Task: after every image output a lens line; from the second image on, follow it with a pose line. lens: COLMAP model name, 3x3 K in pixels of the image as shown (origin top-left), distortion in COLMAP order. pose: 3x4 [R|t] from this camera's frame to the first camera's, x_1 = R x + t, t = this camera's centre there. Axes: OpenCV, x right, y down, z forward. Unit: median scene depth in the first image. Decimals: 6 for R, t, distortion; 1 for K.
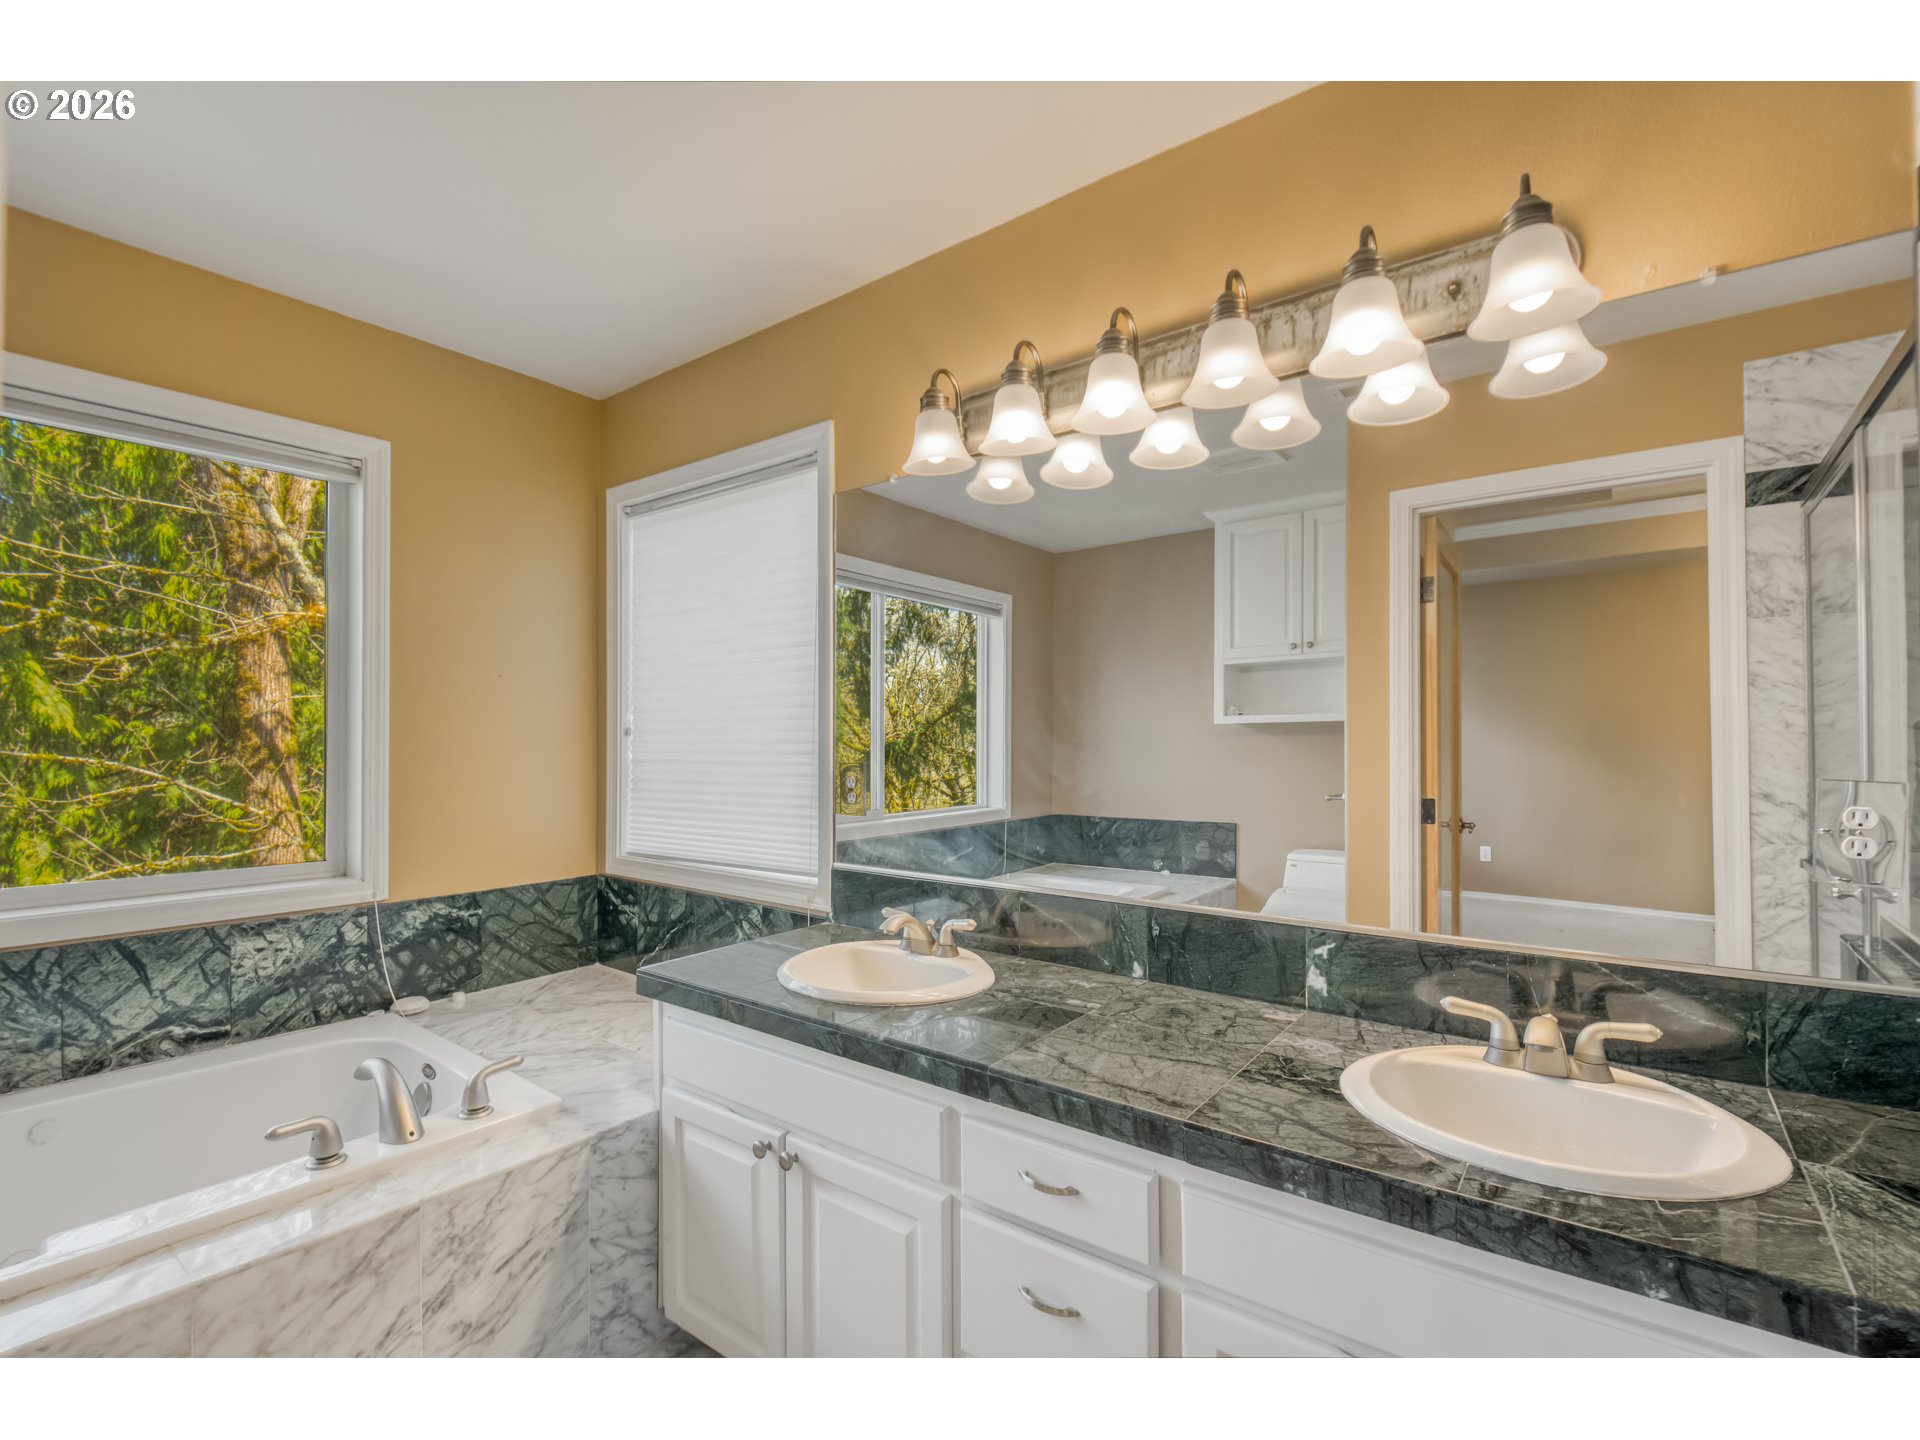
lens RADIAL K [[877.2, 0, 959.5], [0, 877.2, 733.4], [0, 0, 1]] dist [-0.003893, -0.003403]
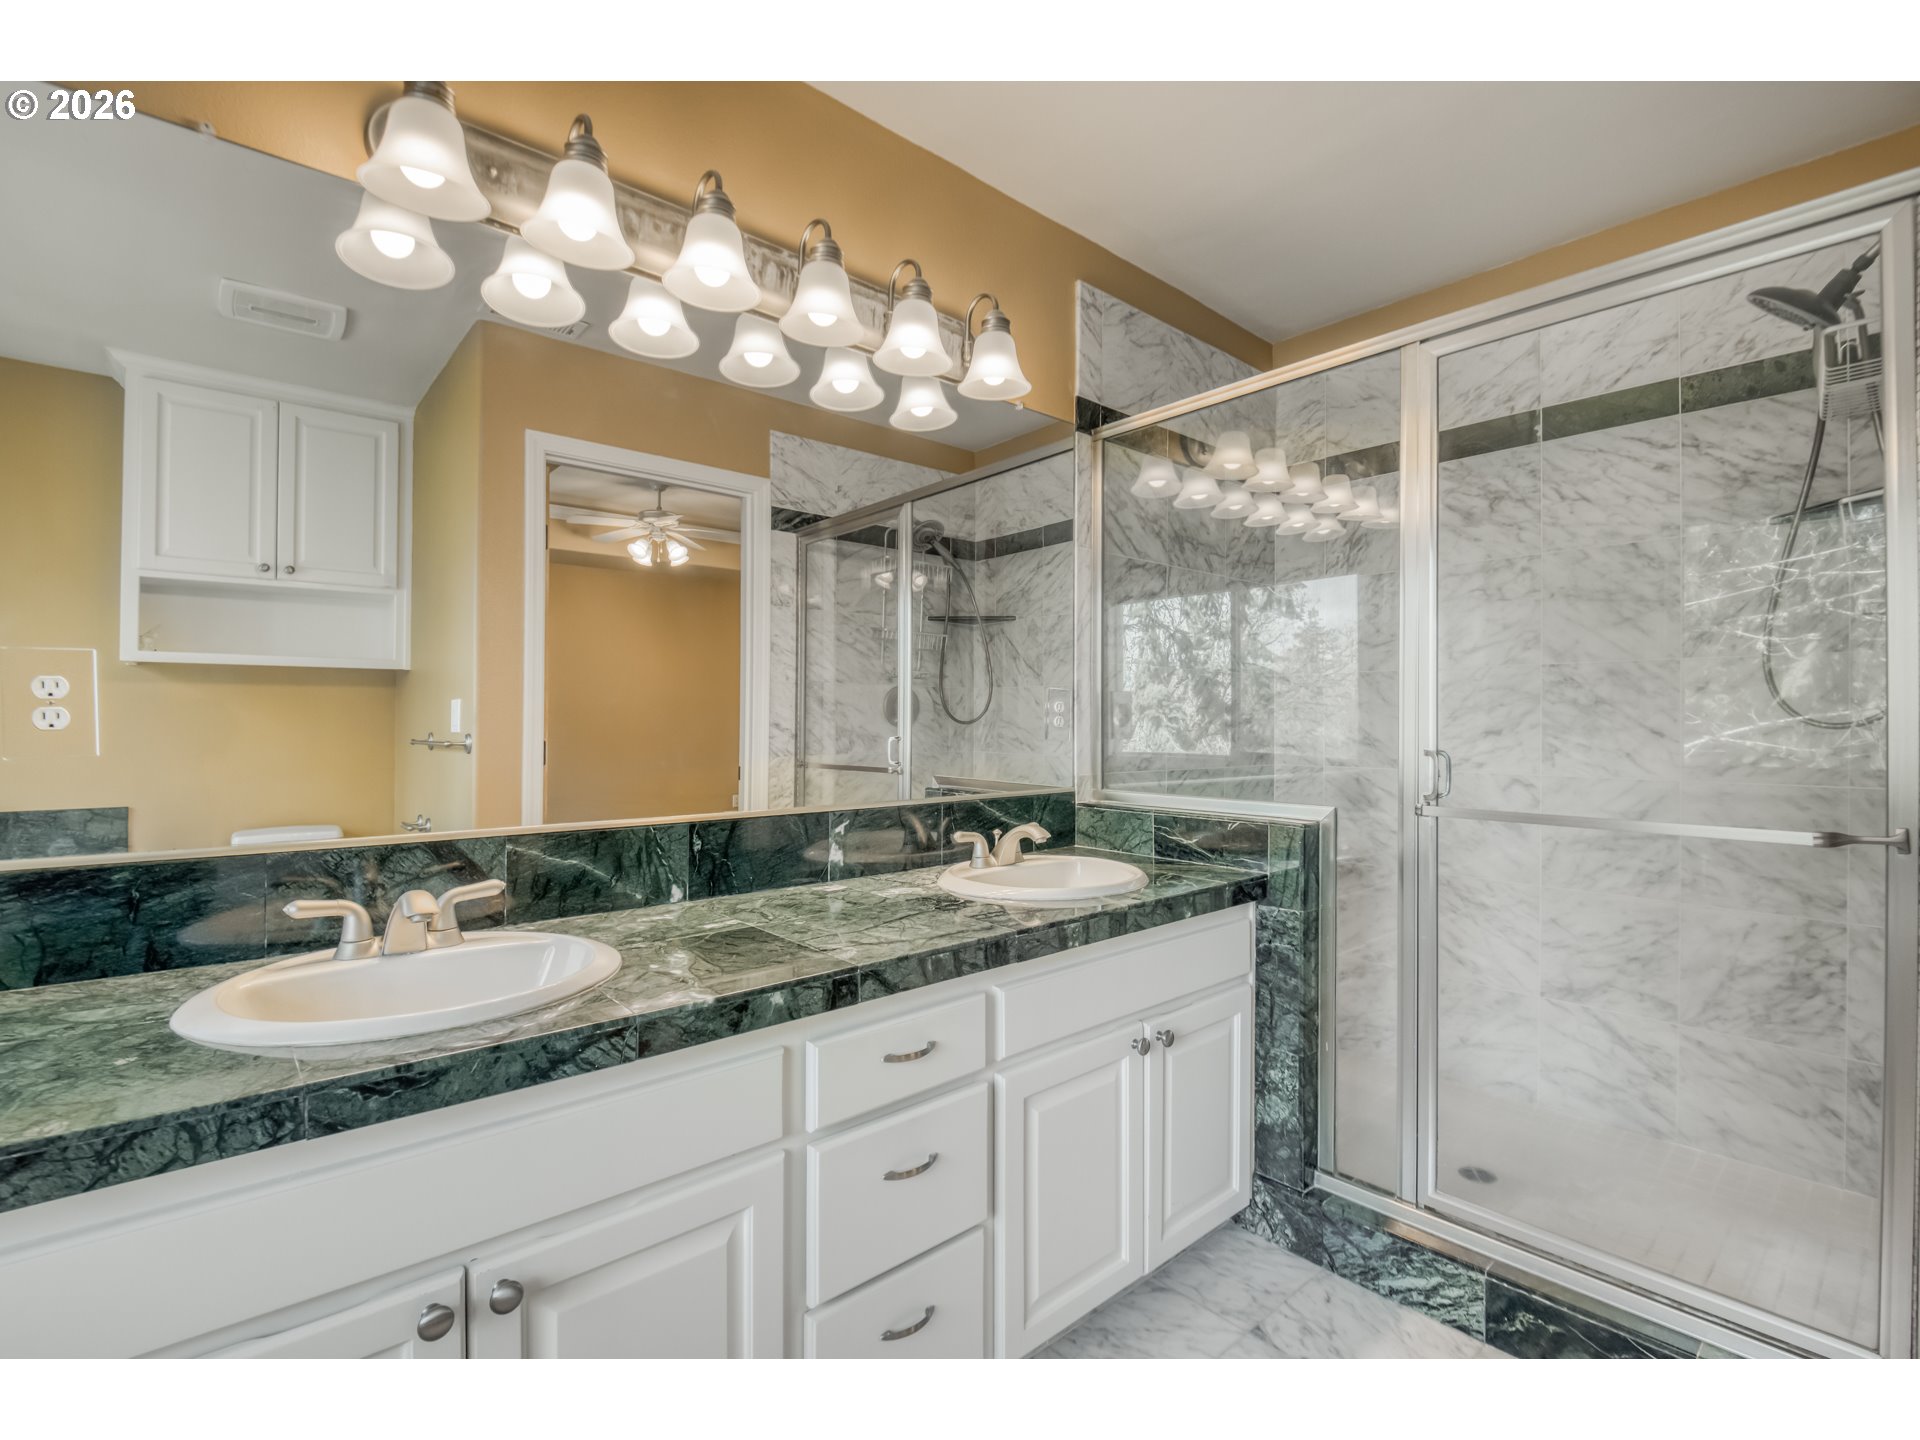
lens RADIAL K [[877.2, 0, 955.4], [0, 877.2, 720.6], [0, 0, 1]] dist [-0.003893, -0.003403]
pose [[0.197143, 0.006644, 0.980352, -0.647657], [-0.009068, 0.999947, -0.004954, 0.091190], [-0.980333, -0.007913, 0.197193, 0.536113]]
